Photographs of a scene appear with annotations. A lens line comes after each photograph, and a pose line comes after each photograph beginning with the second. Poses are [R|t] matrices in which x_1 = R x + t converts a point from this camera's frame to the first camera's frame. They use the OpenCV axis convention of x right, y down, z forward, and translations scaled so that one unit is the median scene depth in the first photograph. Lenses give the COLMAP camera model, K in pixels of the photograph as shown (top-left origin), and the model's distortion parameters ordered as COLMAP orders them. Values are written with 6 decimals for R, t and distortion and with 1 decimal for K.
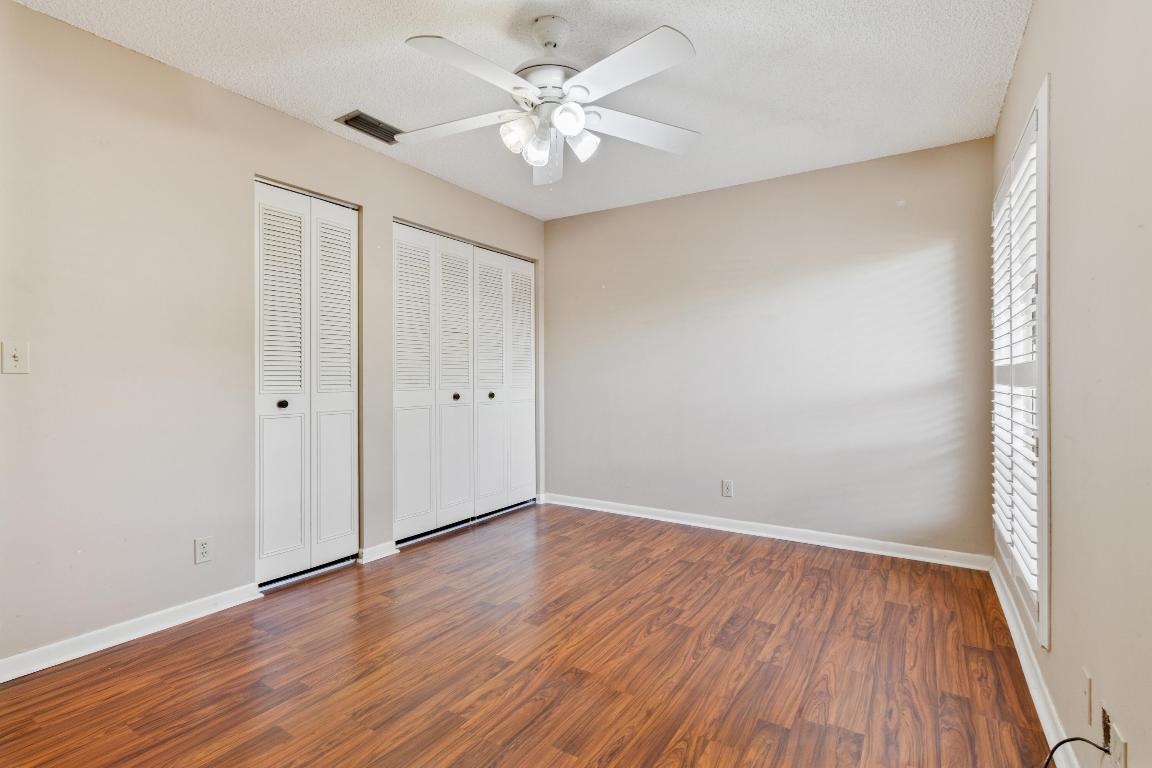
lens RADIAL K [[547.9, 0, 575.8], [0, 547.9, 369.9], [0, 0, 1]] dist [-0.002453, 0.000716]
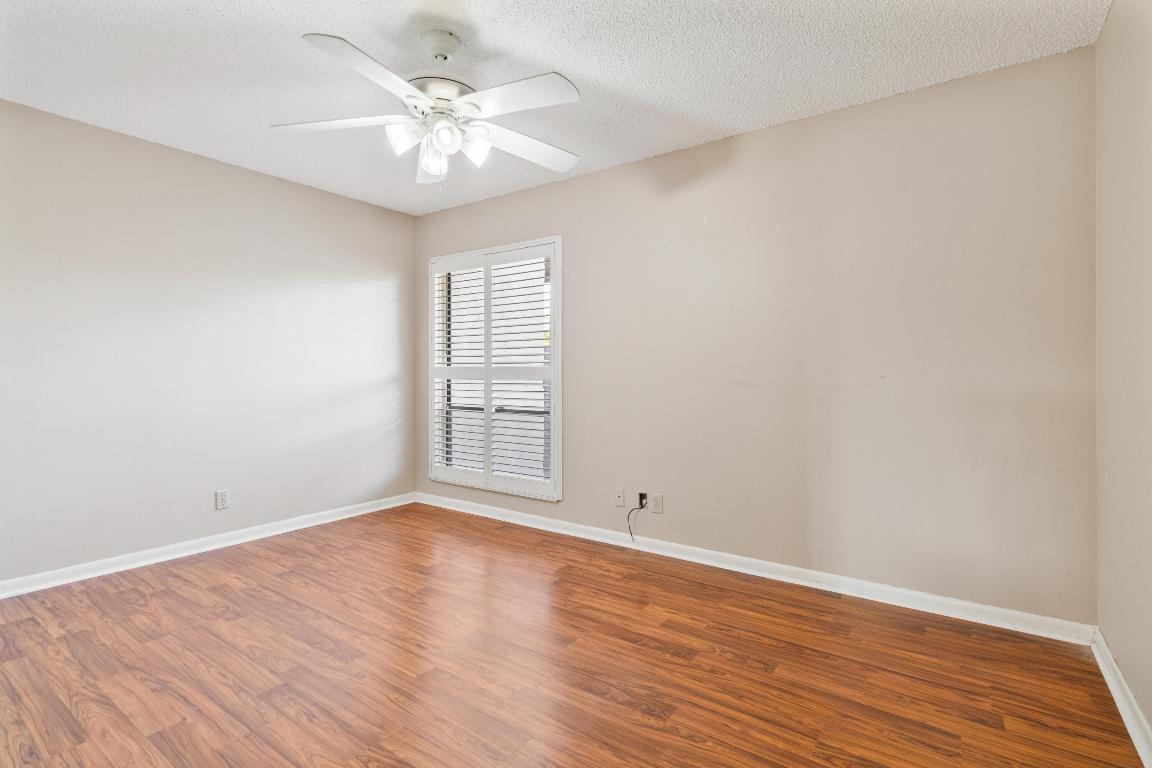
lens RADIAL K [[547.9, 0, 575.8], [0, 547.9, 369.9], [0, 0, 1]] dist [-0.002453, 0.000716]
pose [[0.052711, 0.001254, 0.998609, -1.423135], [-0.009881, 0.999951, -0.000734, -0.001636], [-0.998561, -0.009828, 0.052721, 0.924967]]
